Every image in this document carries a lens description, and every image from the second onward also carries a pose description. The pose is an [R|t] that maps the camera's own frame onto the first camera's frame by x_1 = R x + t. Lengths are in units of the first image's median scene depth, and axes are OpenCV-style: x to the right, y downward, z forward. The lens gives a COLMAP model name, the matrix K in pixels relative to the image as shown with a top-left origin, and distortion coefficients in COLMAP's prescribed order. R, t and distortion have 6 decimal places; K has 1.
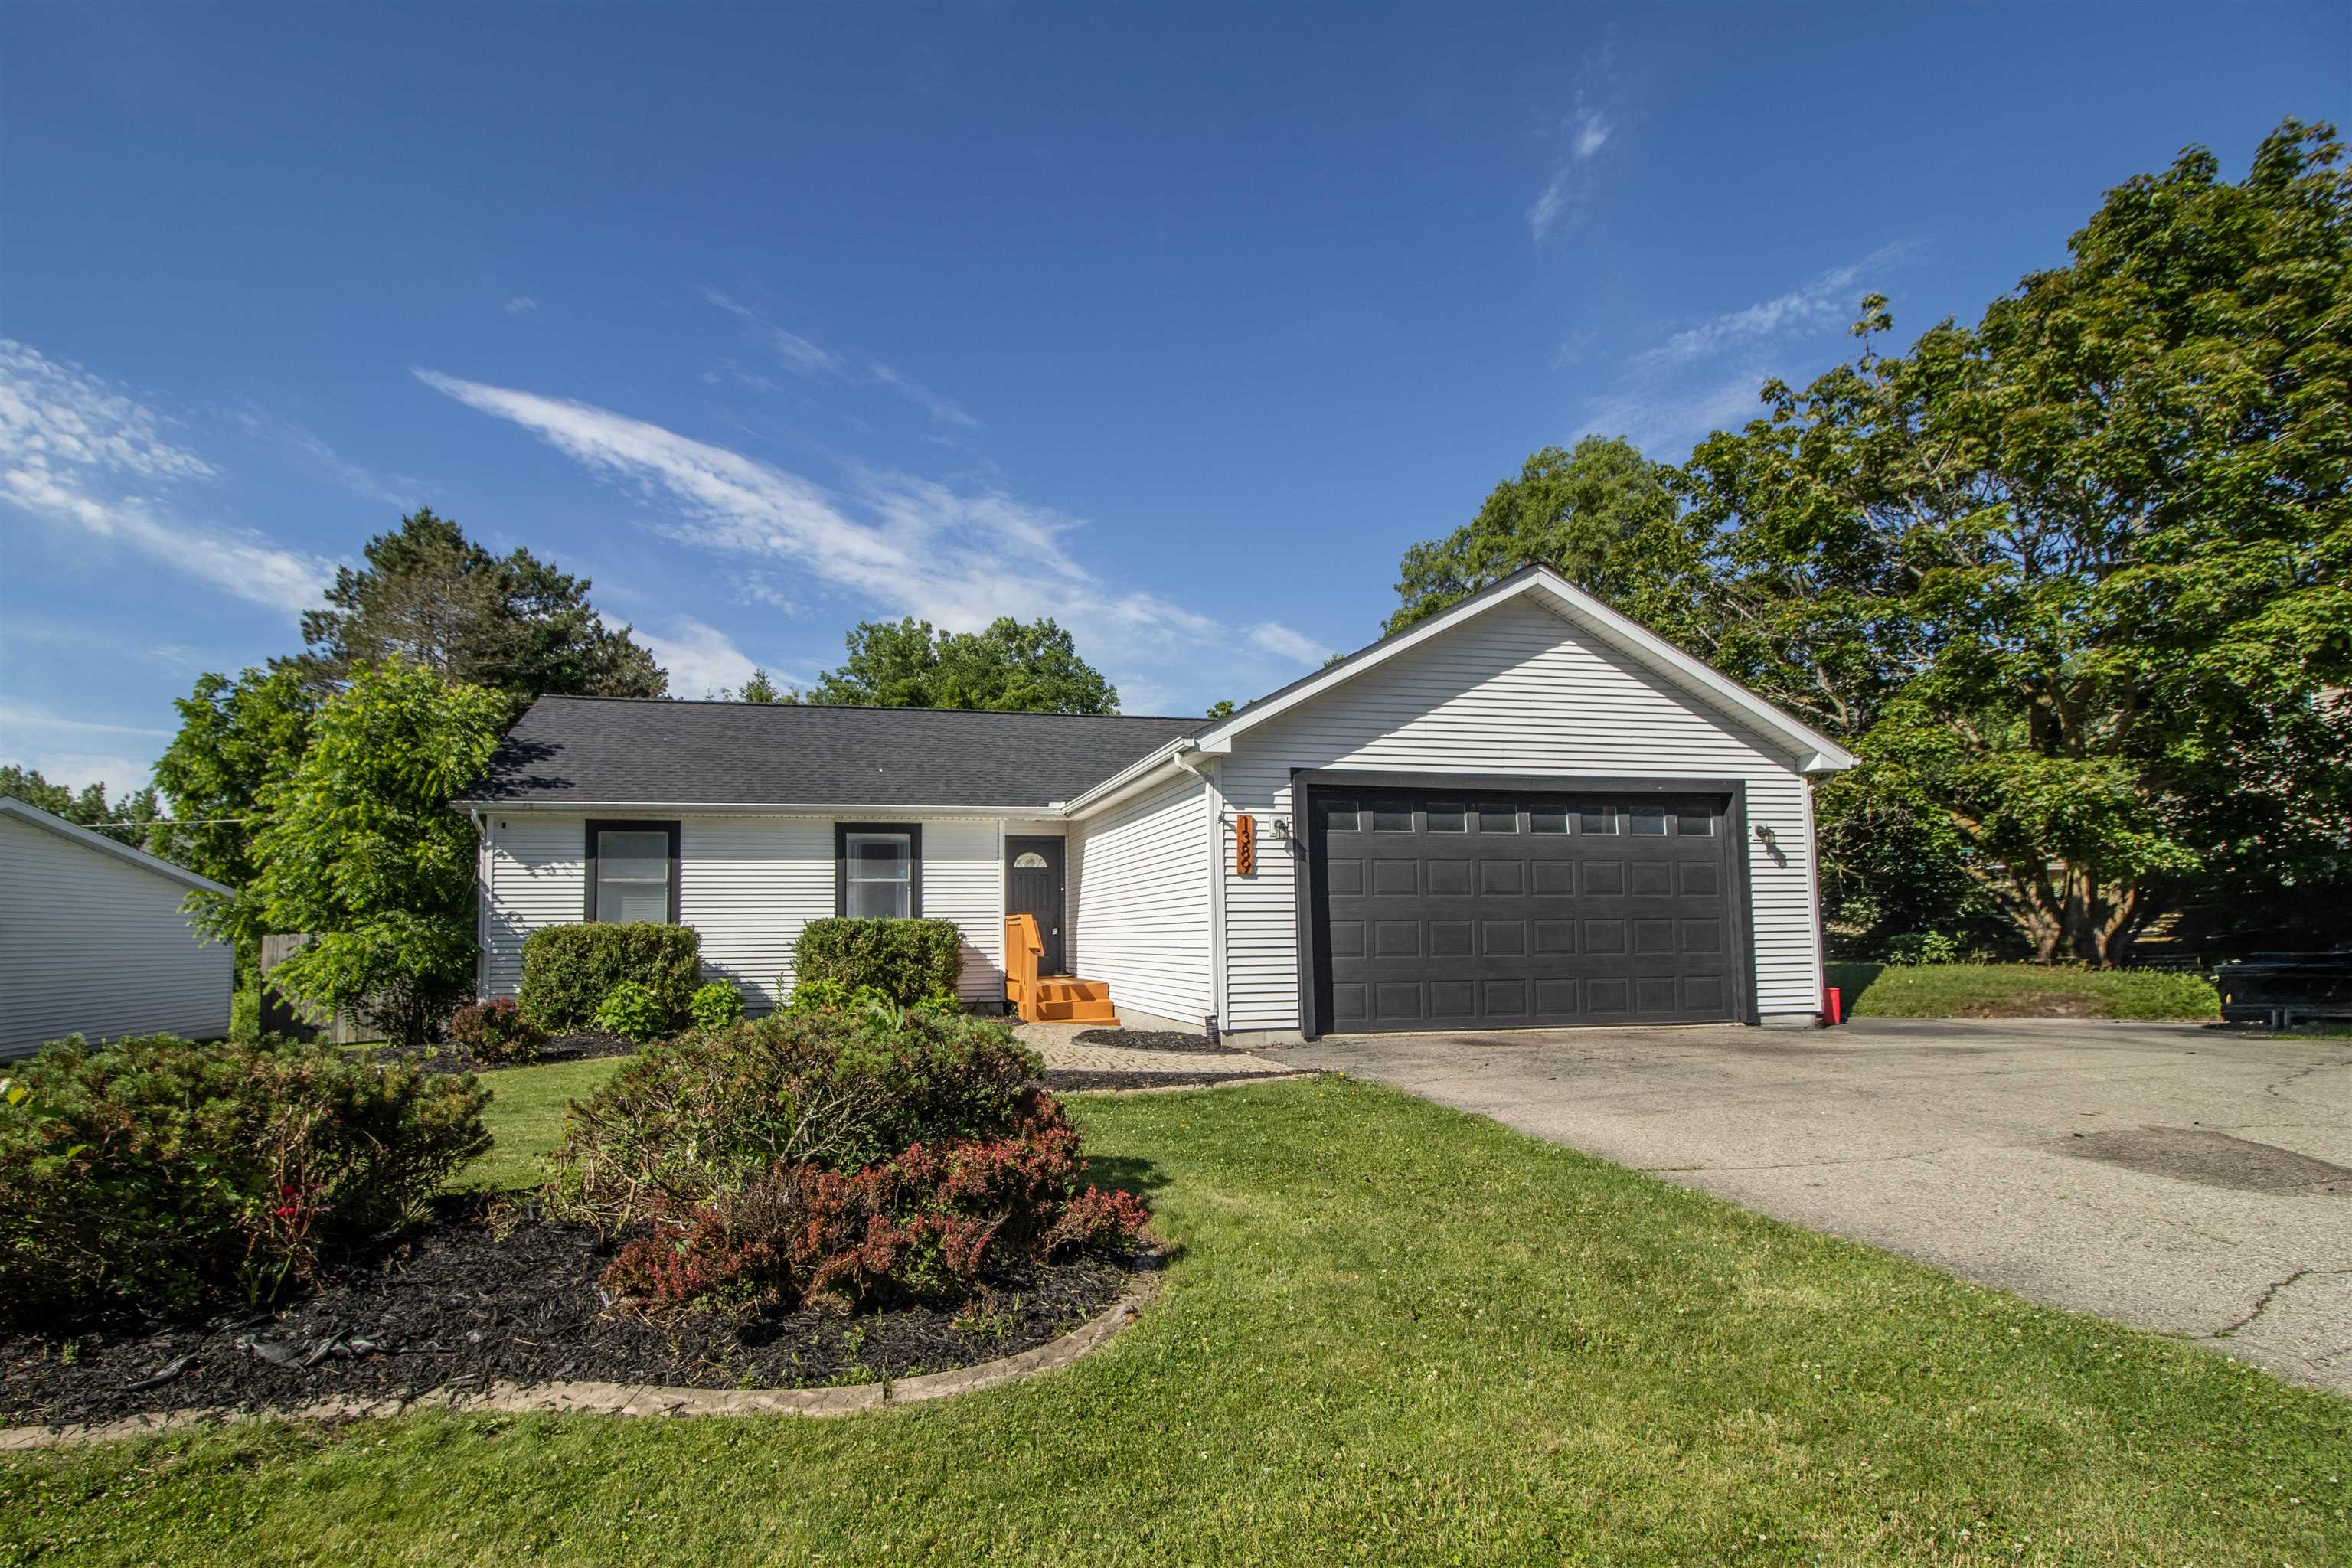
lens RADIAL K [[1105.3, 0, 1176.0], [0, 1105.3, 784.0], [0, 0, 1]] dist [0.002043, -0.012002]
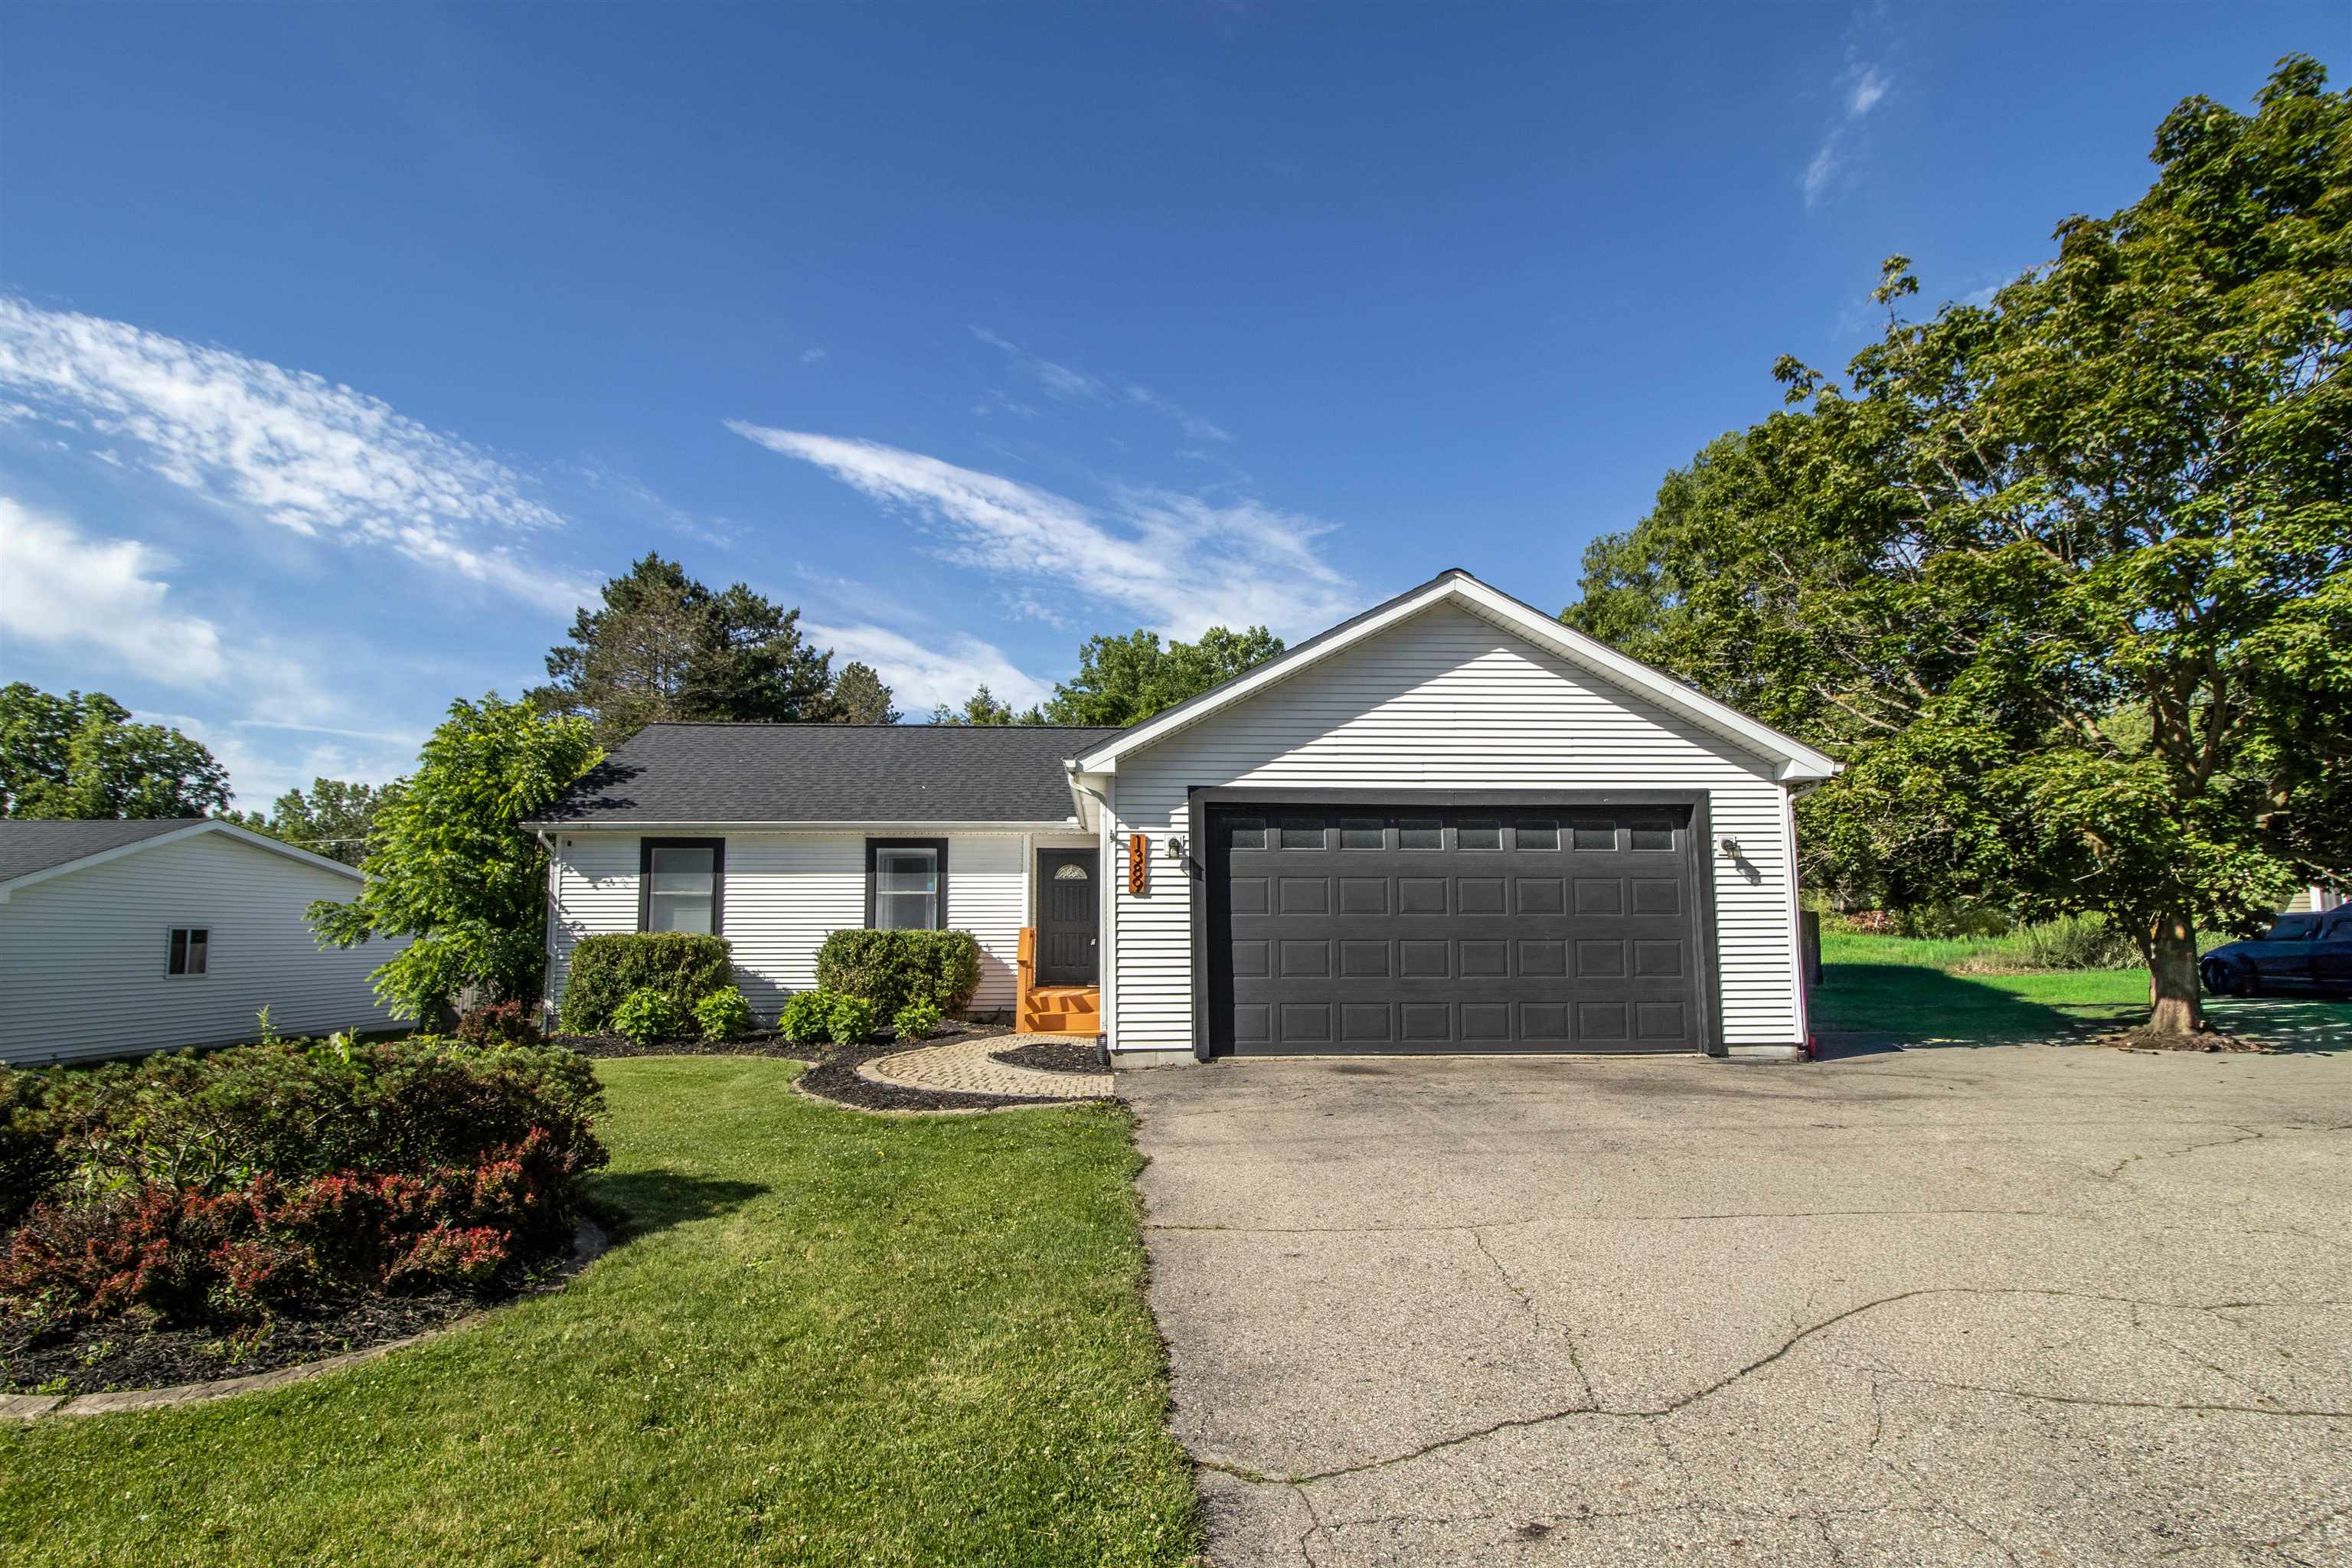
lens RADIAL K [[1086.9, 0, 1178.9], [0, 1086.9, 763.4], [0, 0, 1]] dist [0.000719, -0.009236]
pose [[0.986798, -0.017477, -0.161013, 0.219057], [0.013593, 0.999590, -0.025195, -0.009006], [0.161387, 0.022674, 0.986631, 0.026914]]
